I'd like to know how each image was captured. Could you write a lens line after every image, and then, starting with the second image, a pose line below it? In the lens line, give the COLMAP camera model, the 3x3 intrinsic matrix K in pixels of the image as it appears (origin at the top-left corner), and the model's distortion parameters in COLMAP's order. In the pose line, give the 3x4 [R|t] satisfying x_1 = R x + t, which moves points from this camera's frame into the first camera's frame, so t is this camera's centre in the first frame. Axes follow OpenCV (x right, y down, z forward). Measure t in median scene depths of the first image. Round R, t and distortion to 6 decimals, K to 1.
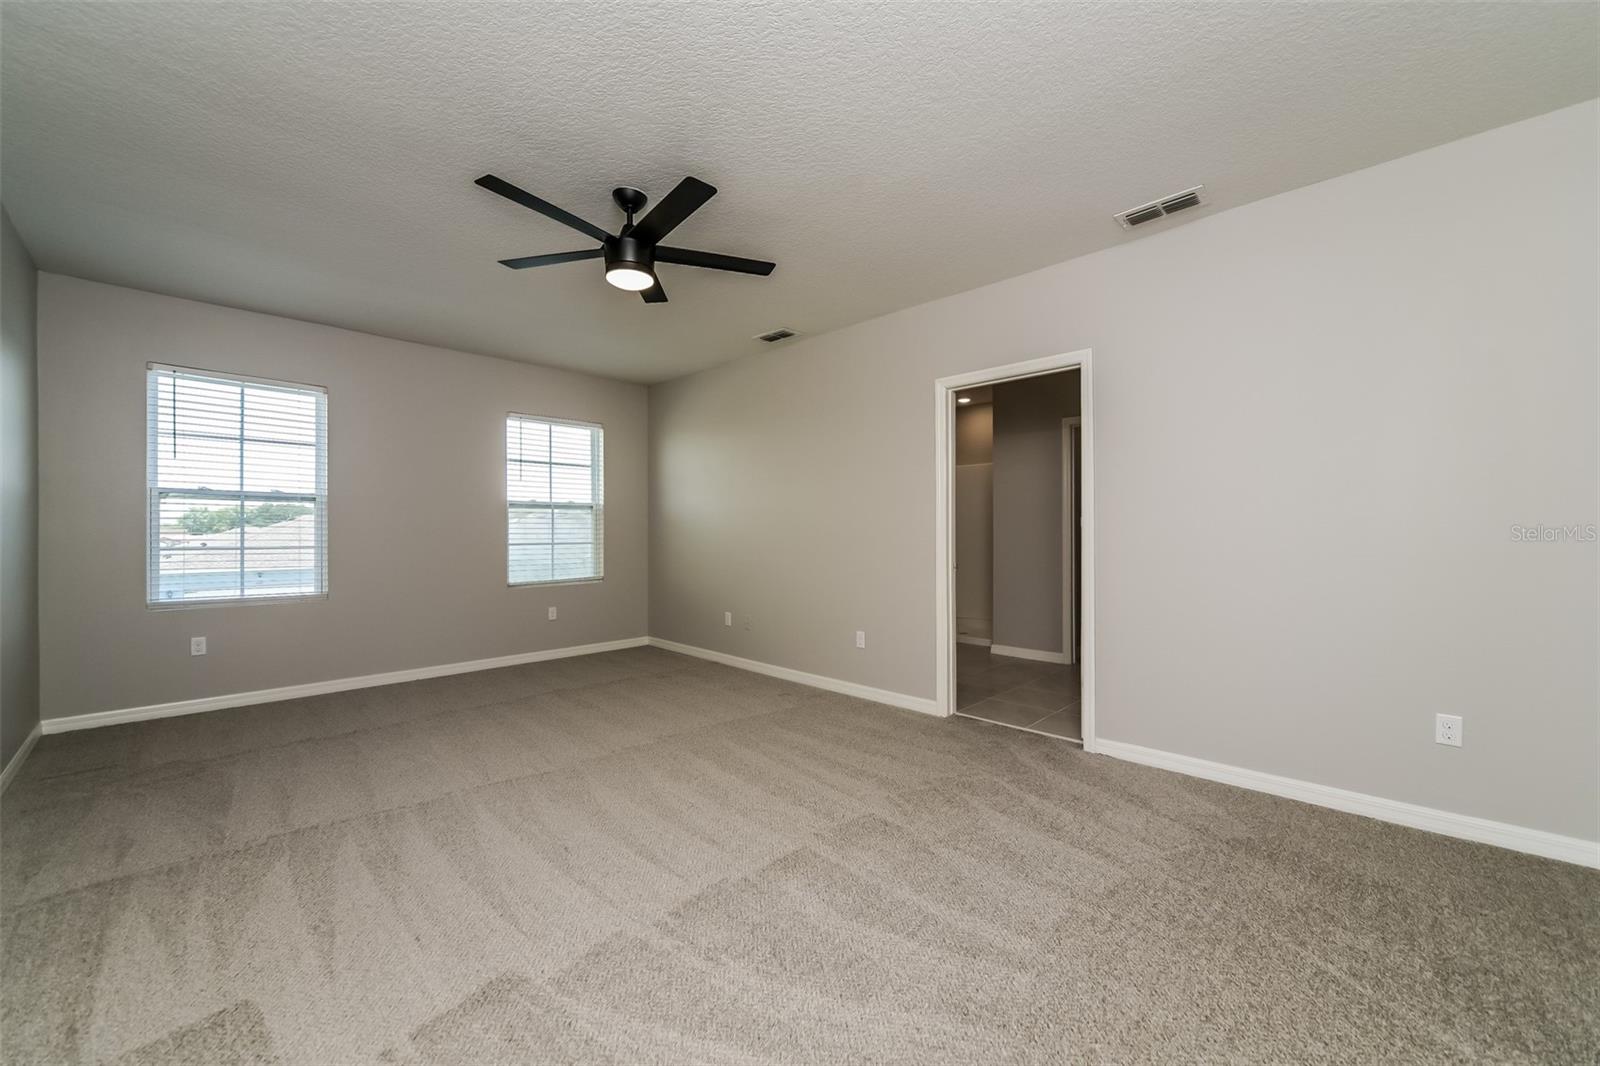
lens RADIAL K [[610.7, 0, 804.7], [0, 610.7, 536.7], [0, 0, 1]] dist [-0.000937, 0.000092]
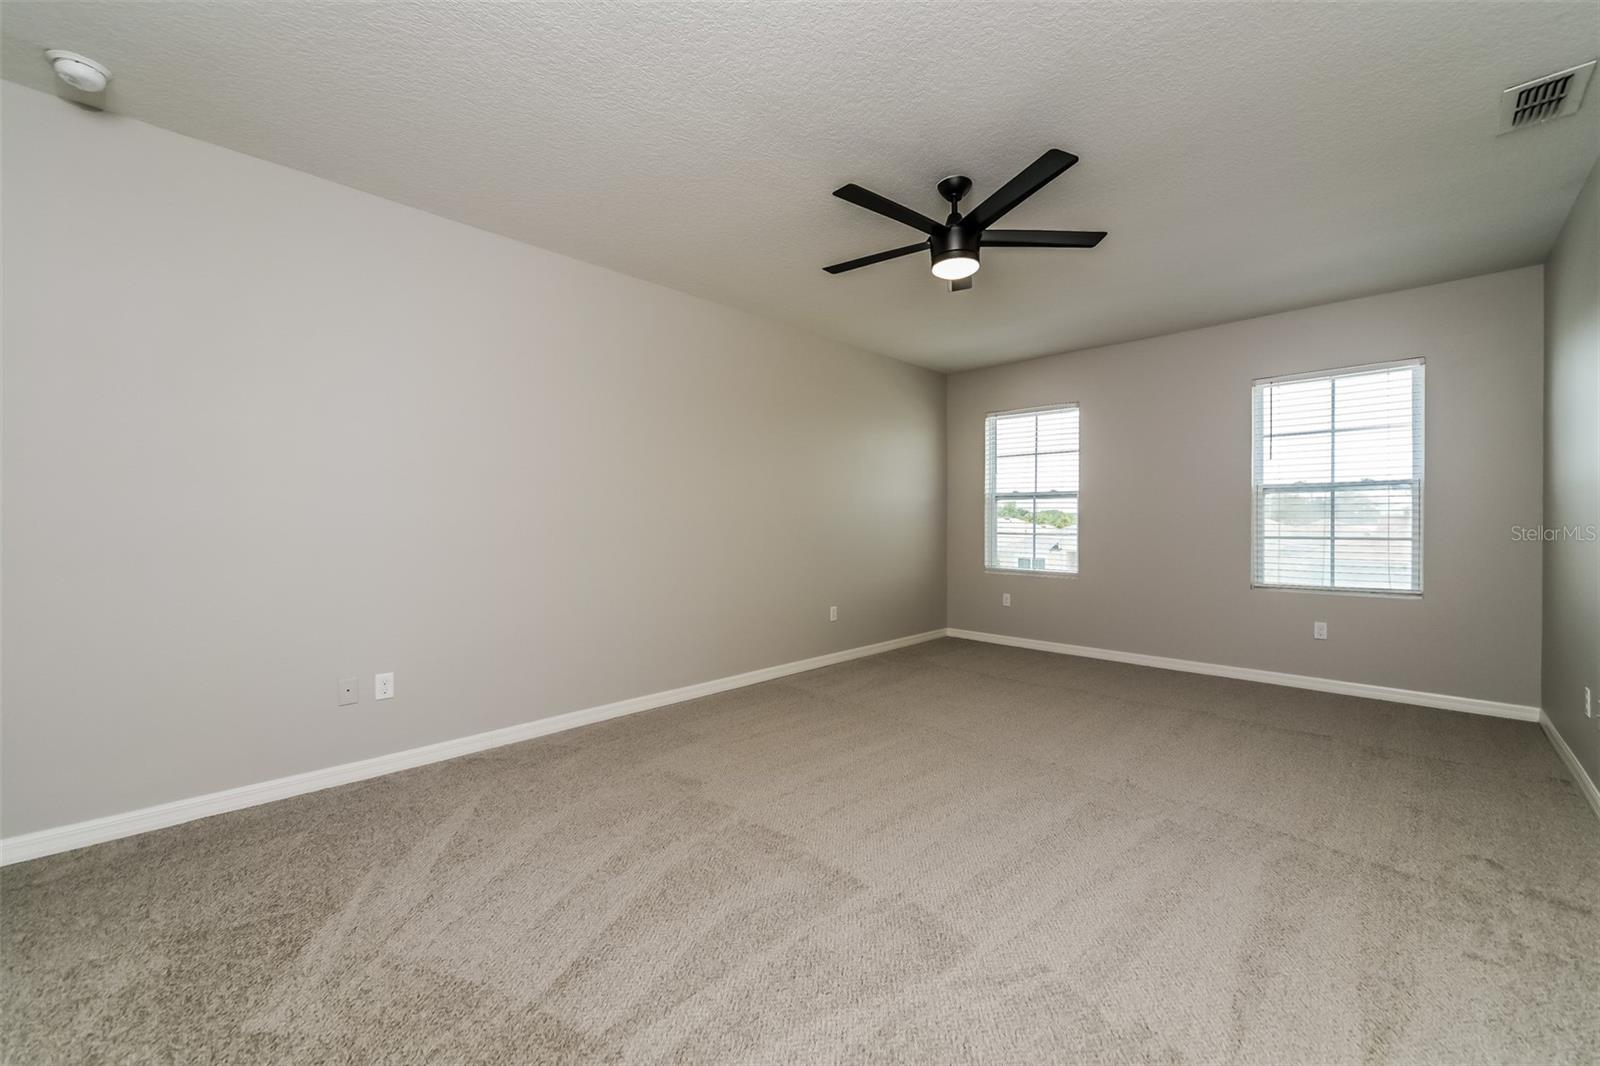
lens RADIAL K [[610.7, 0, 804.7], [0, 610.7, 536.7], [0, 0, 1]] dist [-0.000937, 0.000092]
pose [[-0.002647, 0.024131, -0.999705, 0.337373], [-0.009436, 0.999664, 0.024155, -0.002136], [0.999952, 0.009497, -0.002418, 0.355023]]
